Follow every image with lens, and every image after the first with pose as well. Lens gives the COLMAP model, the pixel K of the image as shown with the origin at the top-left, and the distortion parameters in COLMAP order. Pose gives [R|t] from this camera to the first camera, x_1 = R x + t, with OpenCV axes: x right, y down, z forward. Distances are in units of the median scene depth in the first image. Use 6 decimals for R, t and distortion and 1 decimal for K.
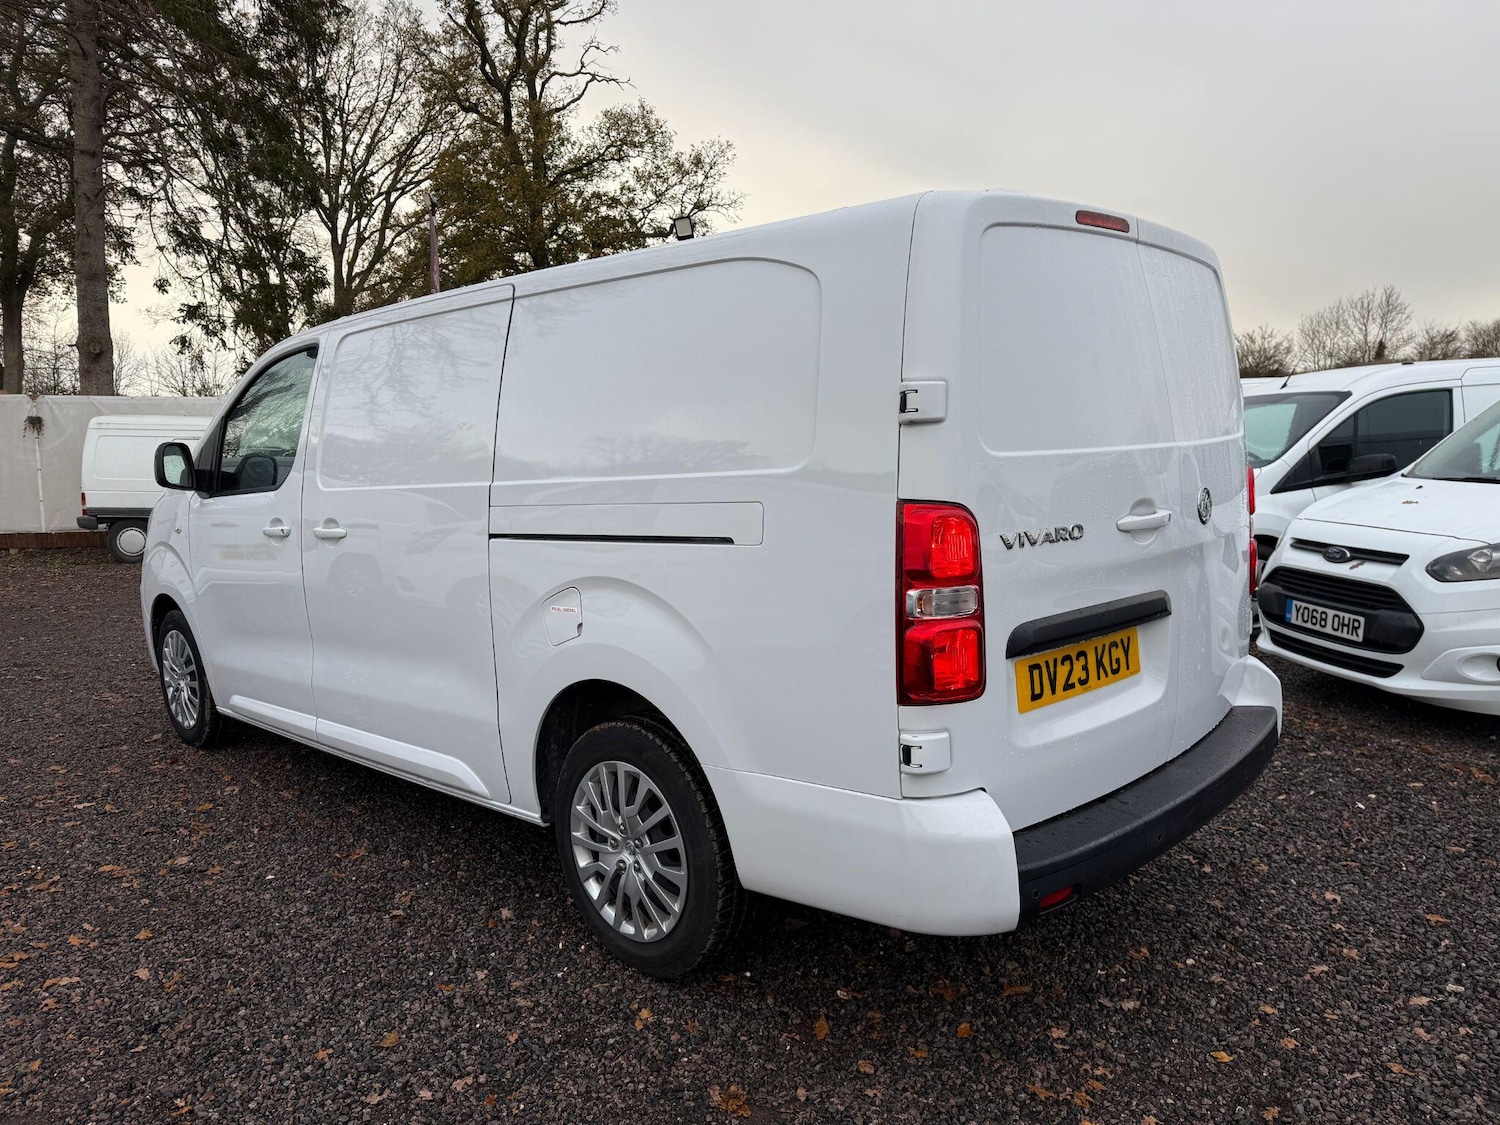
lens RADIAL K [[1089.8, 0, 742.3], [0, 1089.8, 568.1], [0, 0, 1]] dist [0.025105, -0.025733]
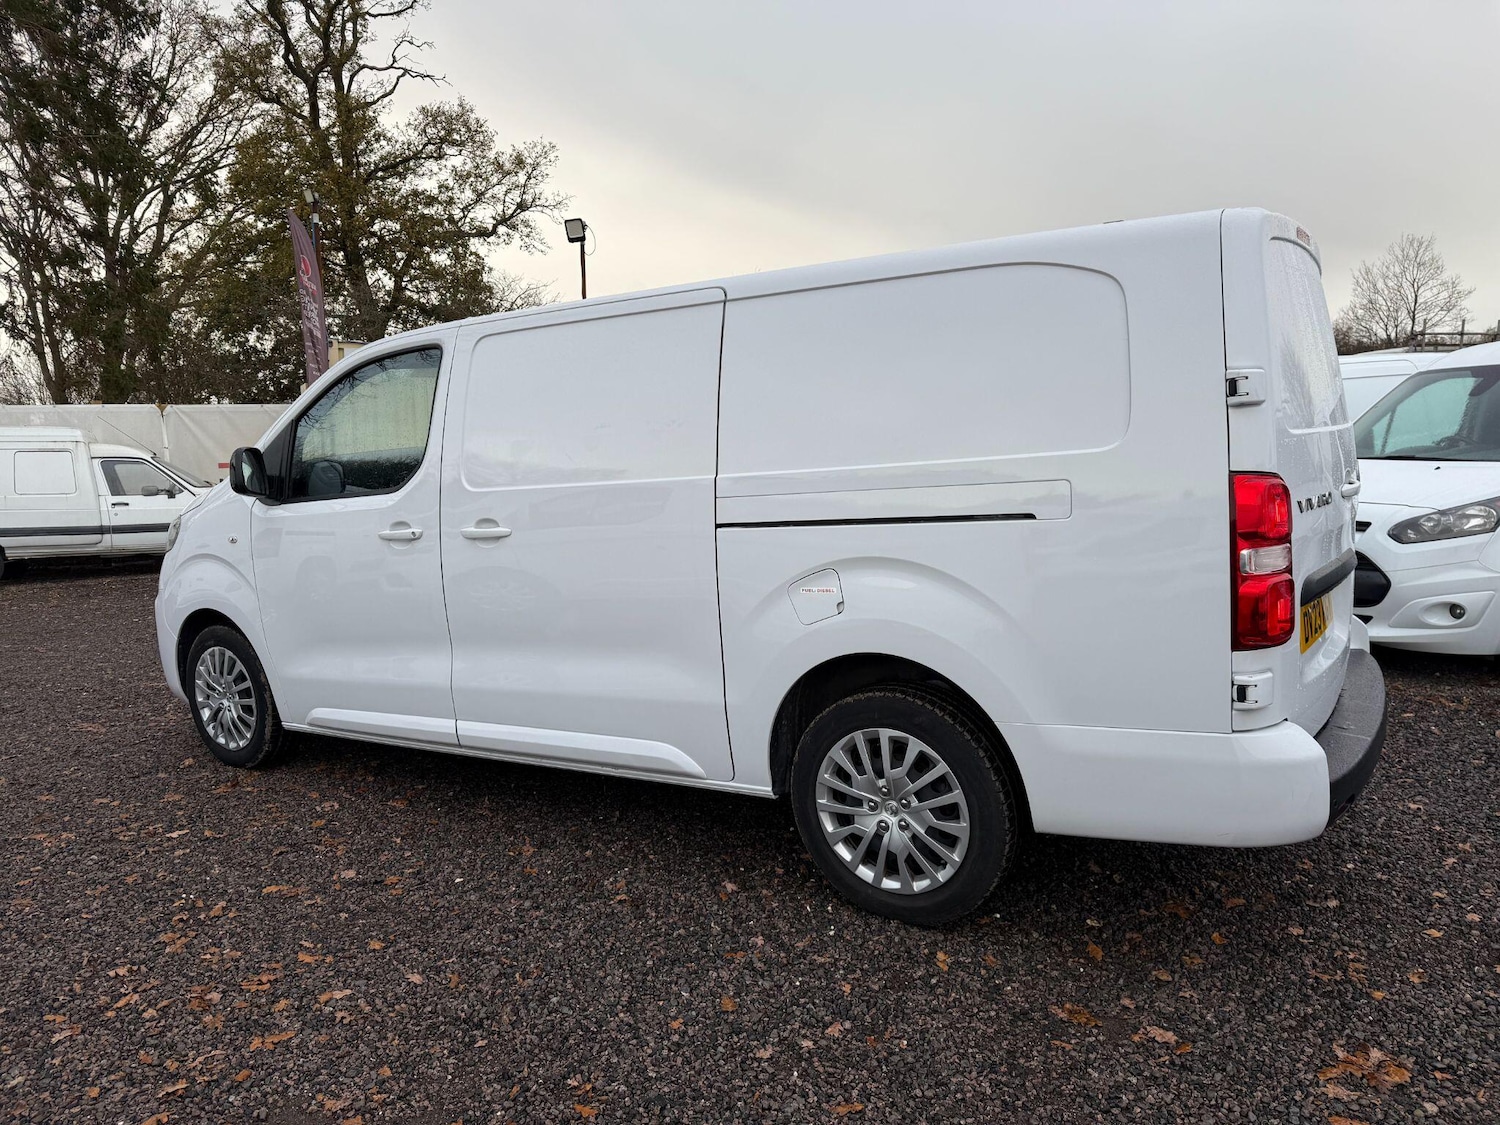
lens RADIAL K [[1090.2, 0, 748.0], [0, 1090.2, 558.2], [0, 0, 1]] dist [0.022959, -0.024874]
pose [[0.980464, -0.039906, 0.192606, -0.329805], [0.042053, 0.999090, -0.007073, 0.008254], [-0.192149, 0.015034, 0.981251, -0.024964]]
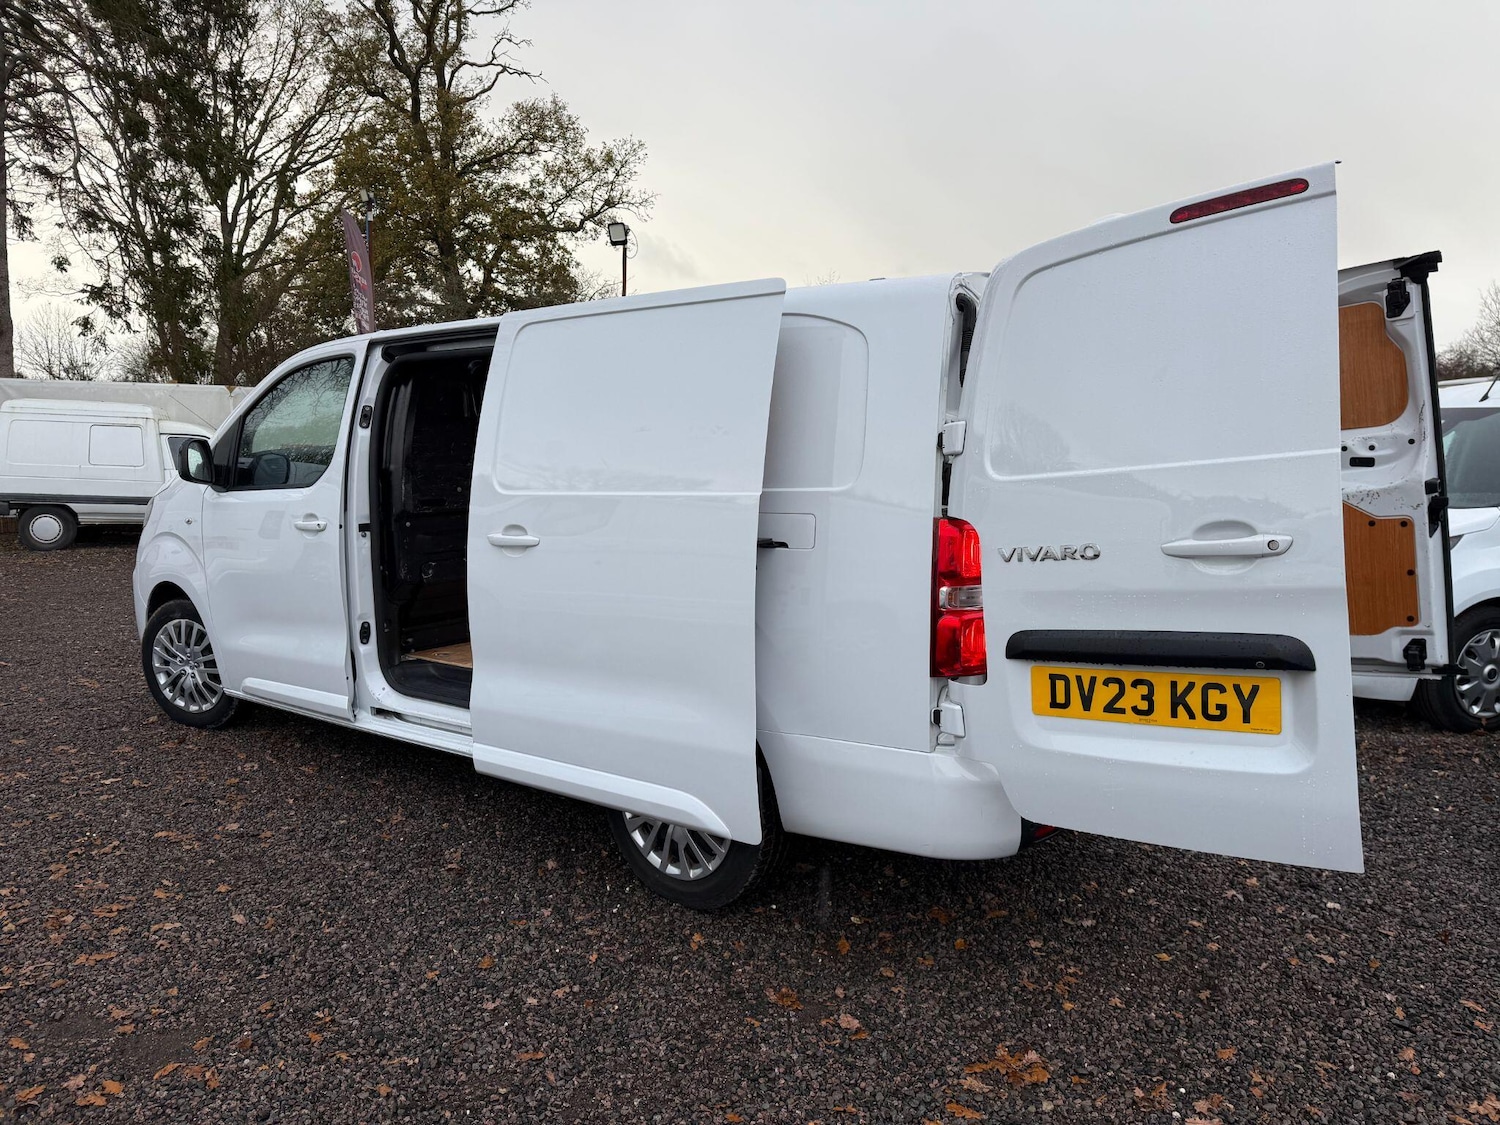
lens RADIAL K [[1090.8, 0, 744.8], [0, 1090.8, 563.6], [0, 0, 1]] dist [0.039094, -0.046094]
pose [[0.994624, 0.013260, 0.102704, -0.115984], [-0.013248, 0.999912, -0.000799, -0.000912], [-0.102706, -0.000566, 0.994712, -0.136830]]
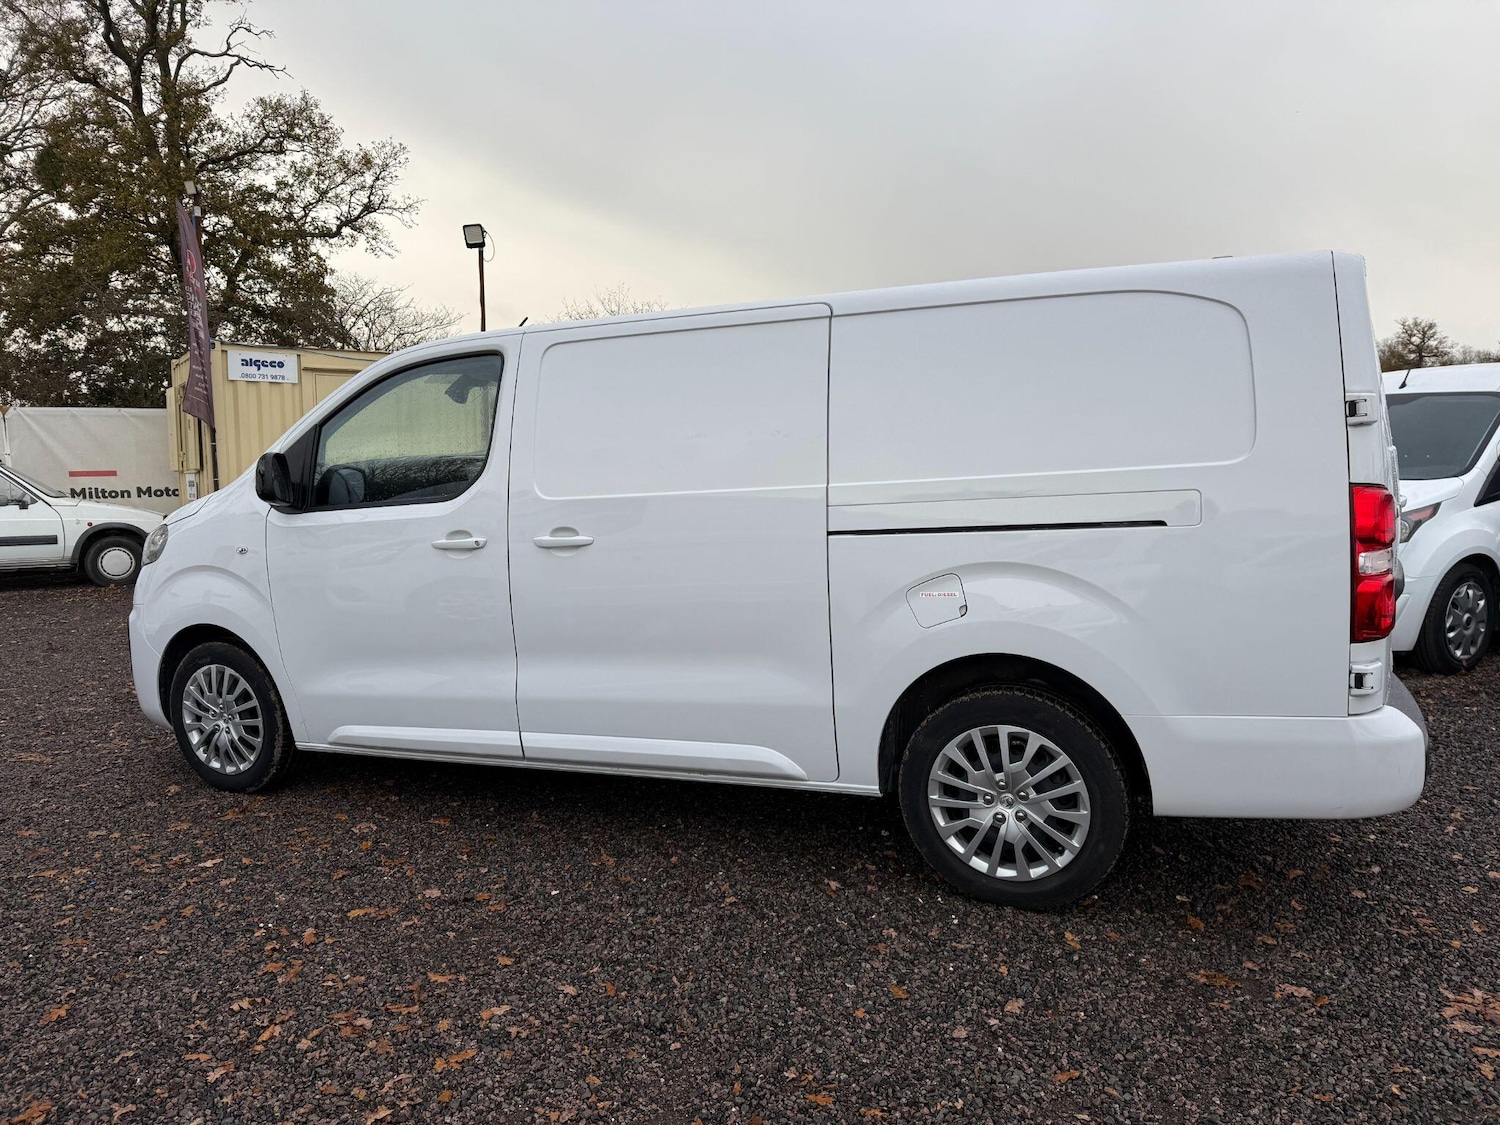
lens RADIAL K [[1094.0, 0, 757.9], [0, 1094.0, 561.3], [0, 0, 1]] dist [0.005276, -0.003280]
pose [[0.935012, -0.041196, 0.352216, -0.553436], [0.048137, 0.998780, -0.010968, 0.005197], [-0.351335, 0.027210, 0.935854, 0.012761]]
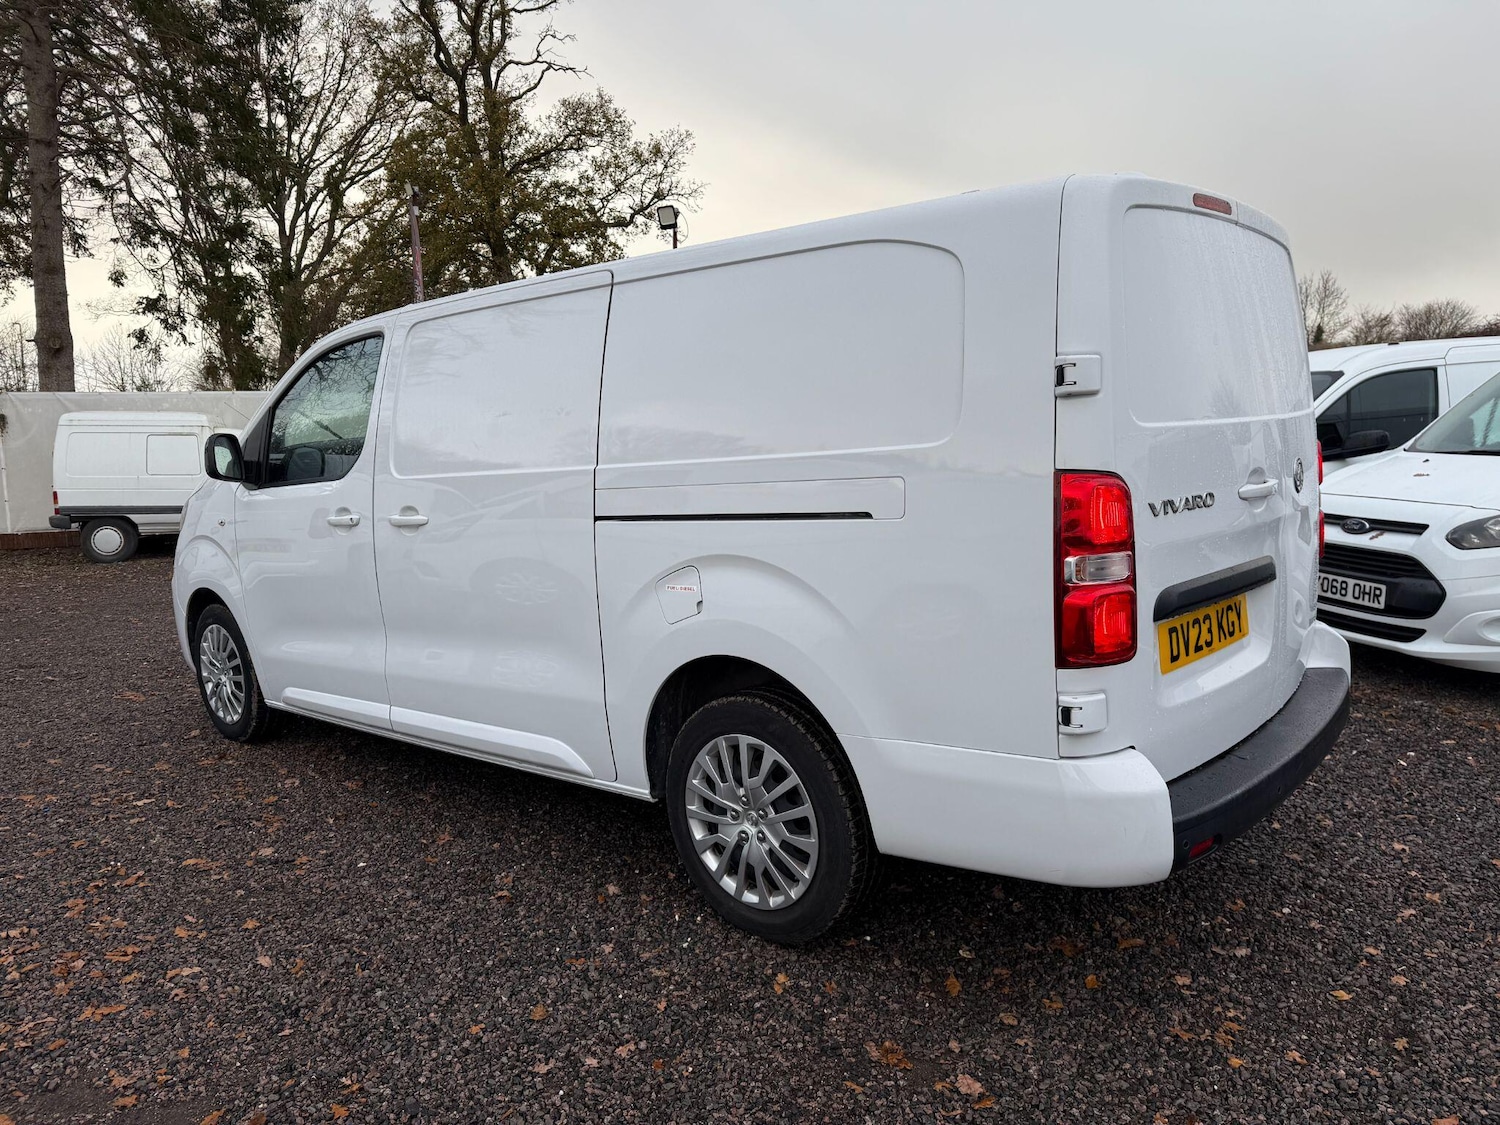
lens RADIAL K [[1087.8, 0, 750.0], [0, 1087.8, 562.5], [0, 0, 1]] dist [0.034668, -0.039350]
pose [[0.998464, -0.020183, 0.051594, -0.114550], [0.019983, 0.999791, 0.004379, 0.008141], [-0.051672, -0.003342, 0.998659, -0.015771]]
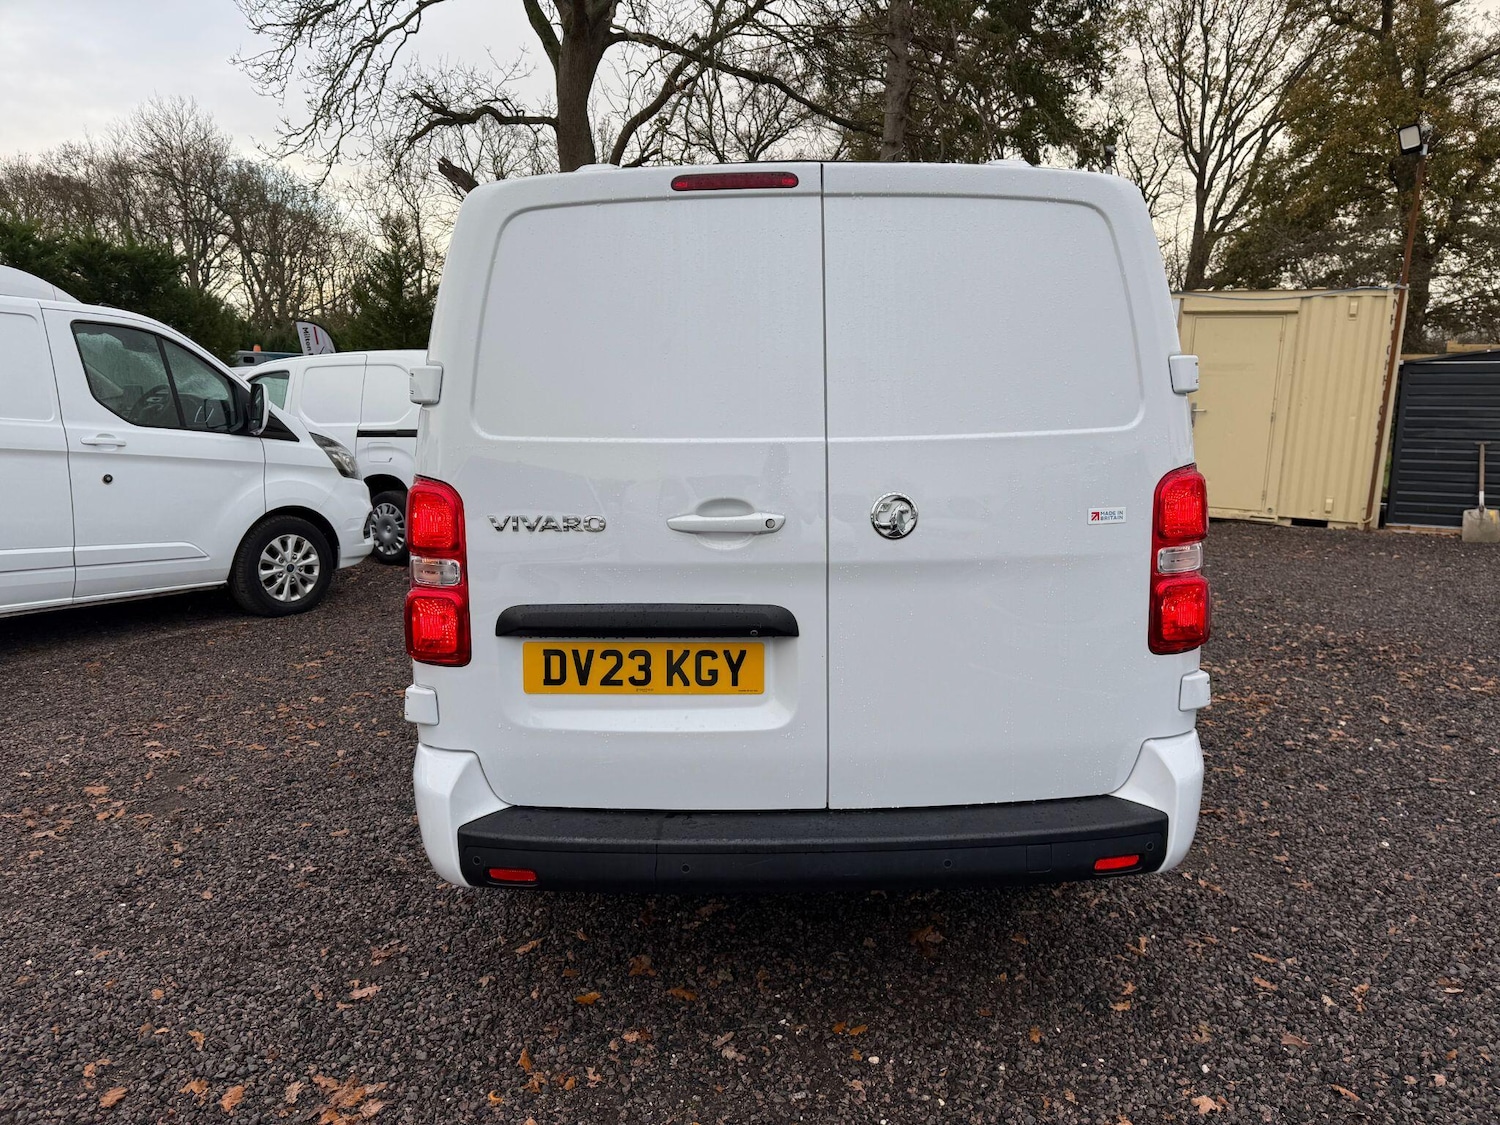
lens RADIAL K [[1087.8, 0, 750.0], [0, 1087.8, 562.5], [0, 0, 1]] dist [0.034668, -0.039350]
pose [[0.708976, 0.126724, -0.693754, 0.651220], [-0.098275, 0.991878, 0.080749, -0.054230], [0.698352, 0.010930, 0.715671, 0.246505]]
